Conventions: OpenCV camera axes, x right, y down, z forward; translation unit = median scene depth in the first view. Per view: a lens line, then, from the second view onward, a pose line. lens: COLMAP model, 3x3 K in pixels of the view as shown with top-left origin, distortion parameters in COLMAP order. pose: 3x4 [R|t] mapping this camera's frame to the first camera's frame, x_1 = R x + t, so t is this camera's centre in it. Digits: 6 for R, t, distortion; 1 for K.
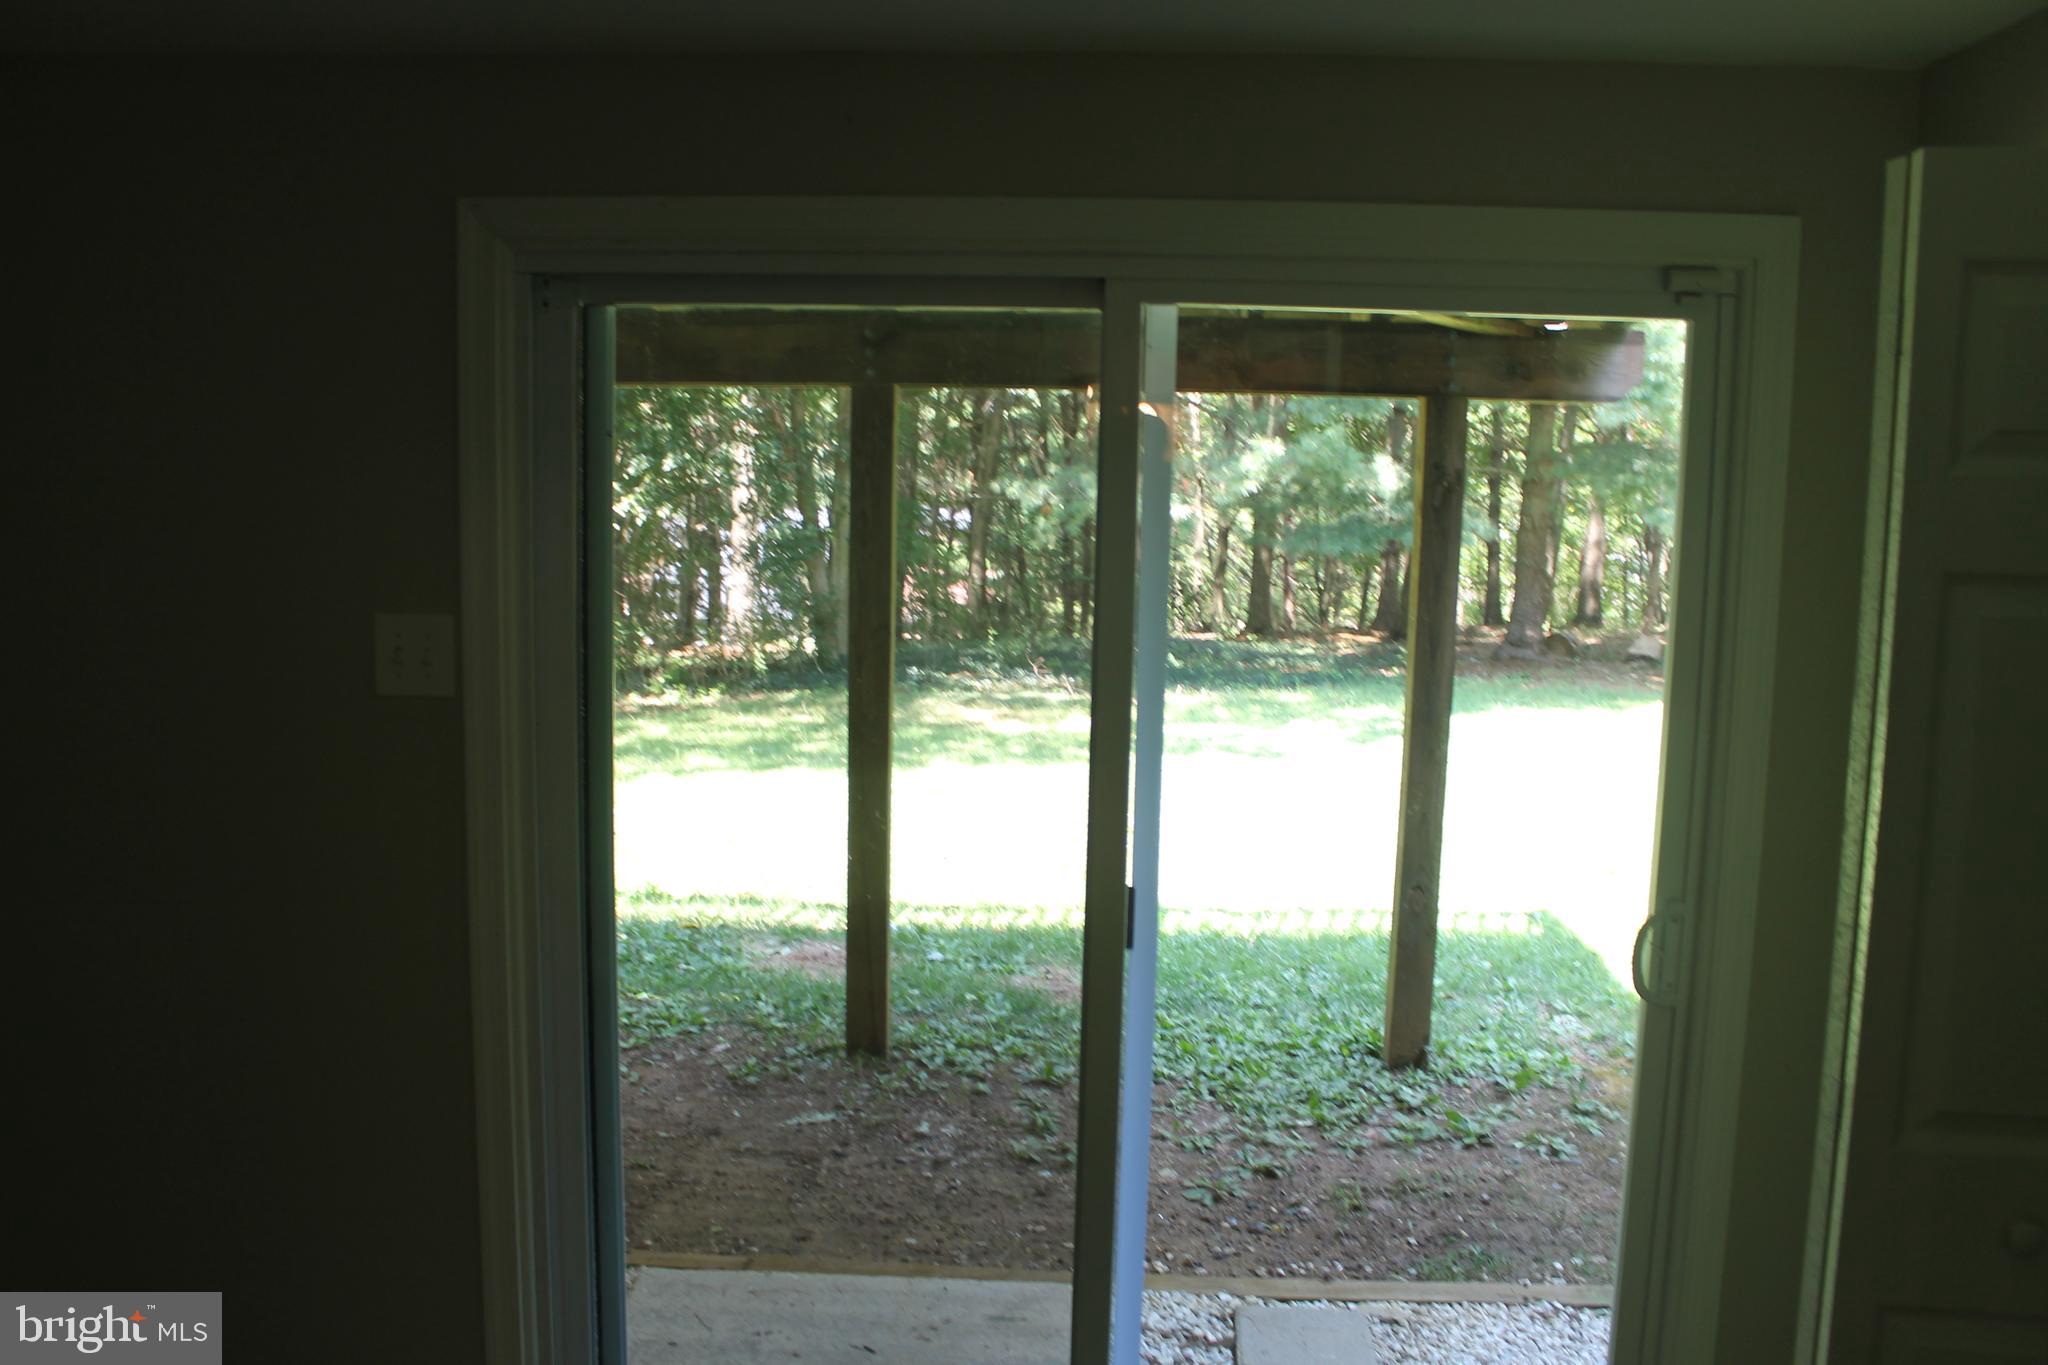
lens RADIAL K [[1736.0, 0, 1013.0], [0, 1736.0, 687.7], [0, 0, 1]] dist [-0.163594, 0.139561]
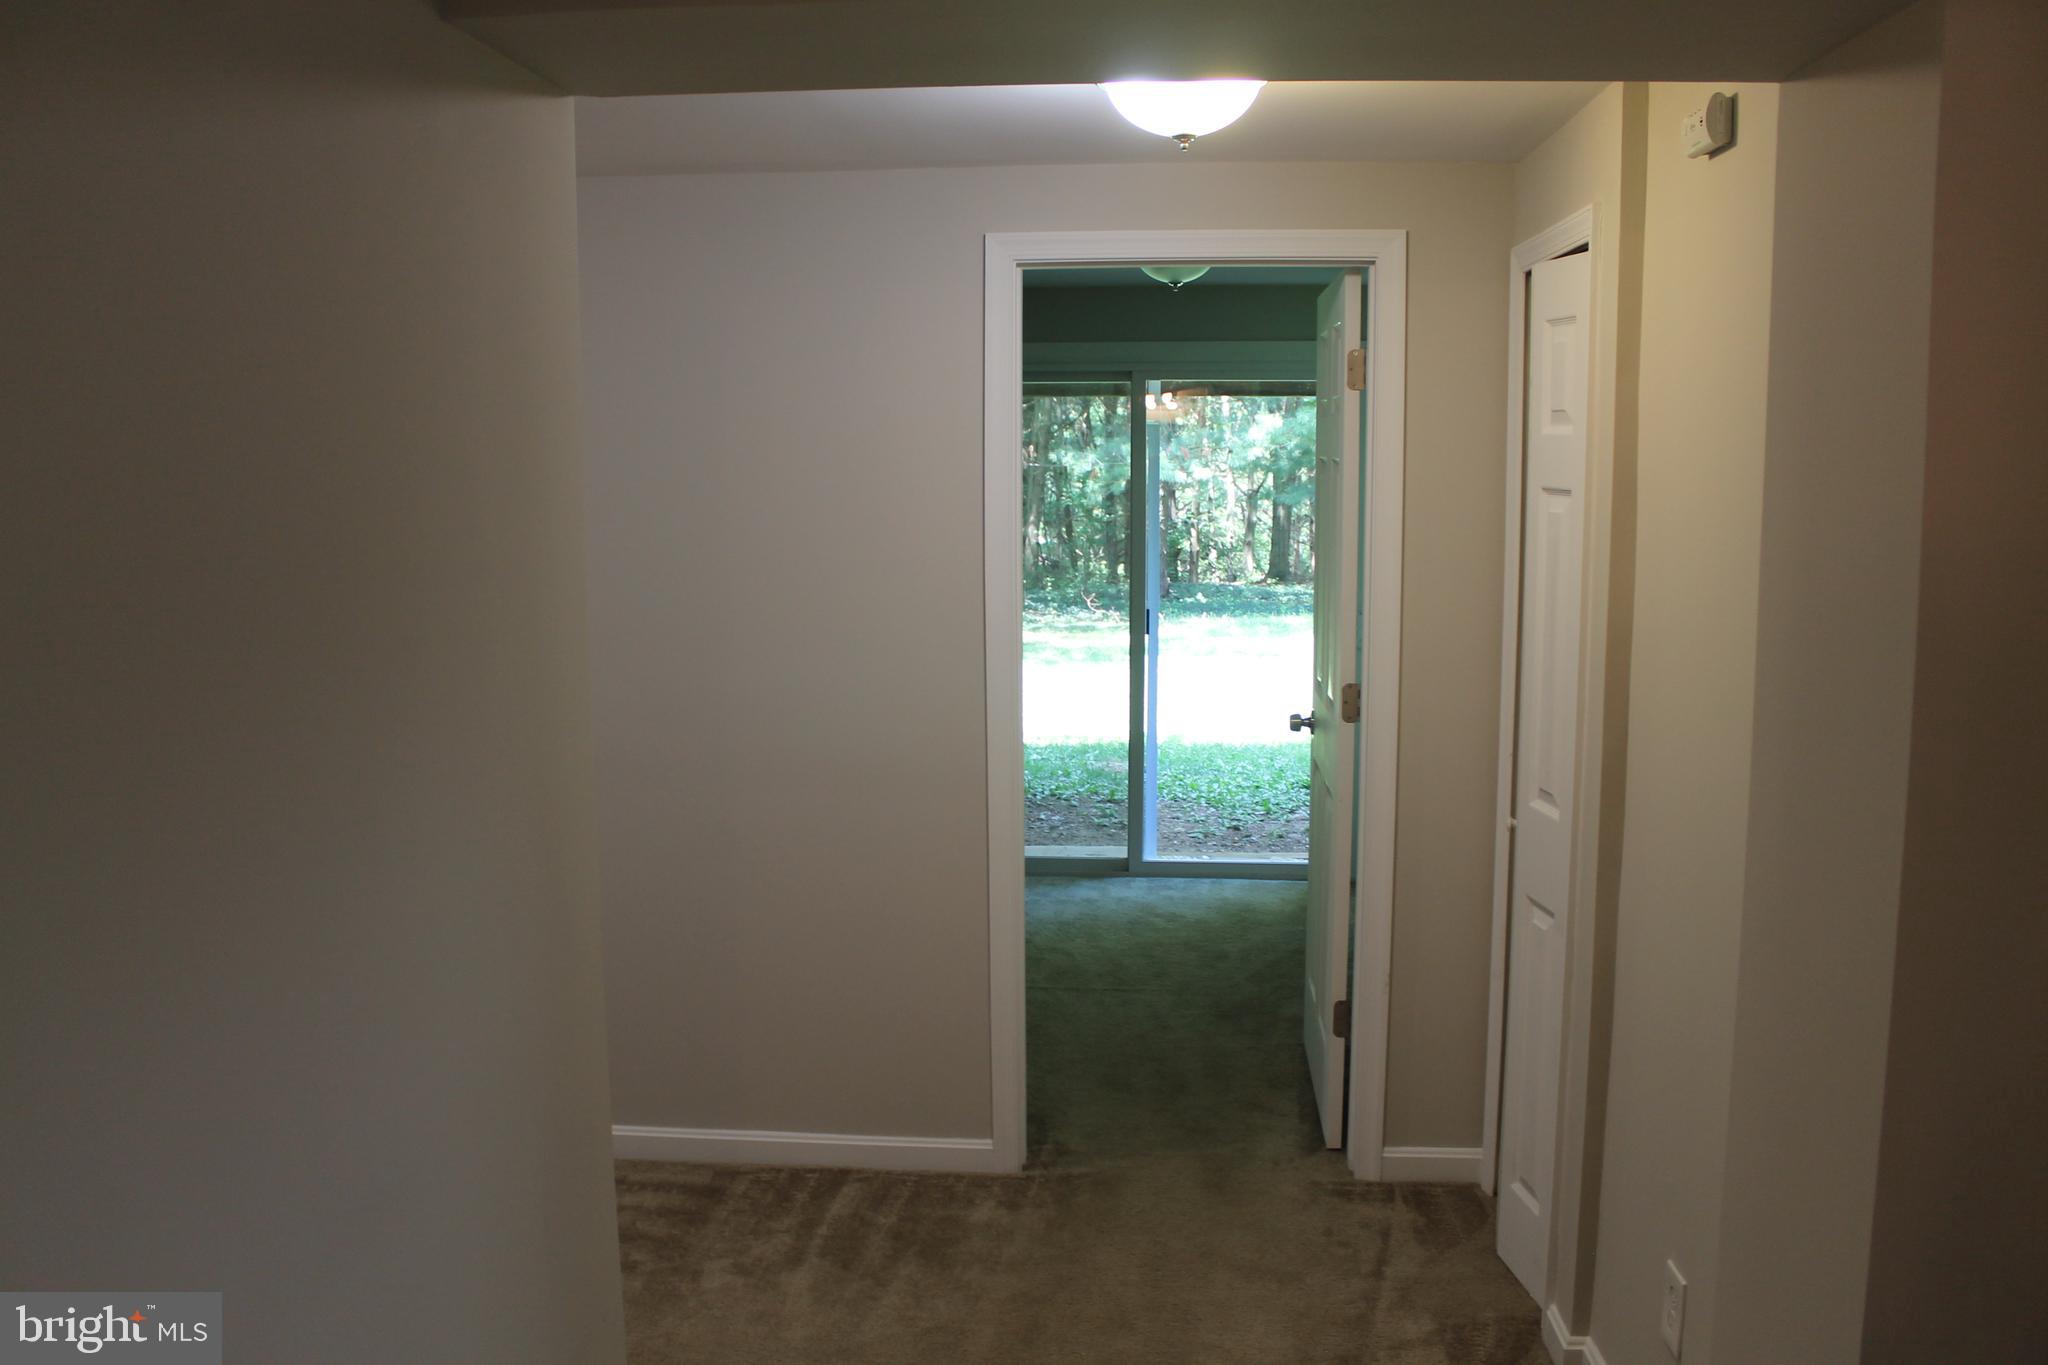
lens RADIAL K [[1736.0, 0, 1031.4], [0, 1736.0, 675.8], [0, 0, 1]] dist [-0.163594, 0.139561]
pose [[0.999679, -0.020505, -0.014907, -0.009604], [0.020639, 0.999748, 0.008882, 0.027278], [0.014722, -0.009187, 0.999849, -0.223607]]
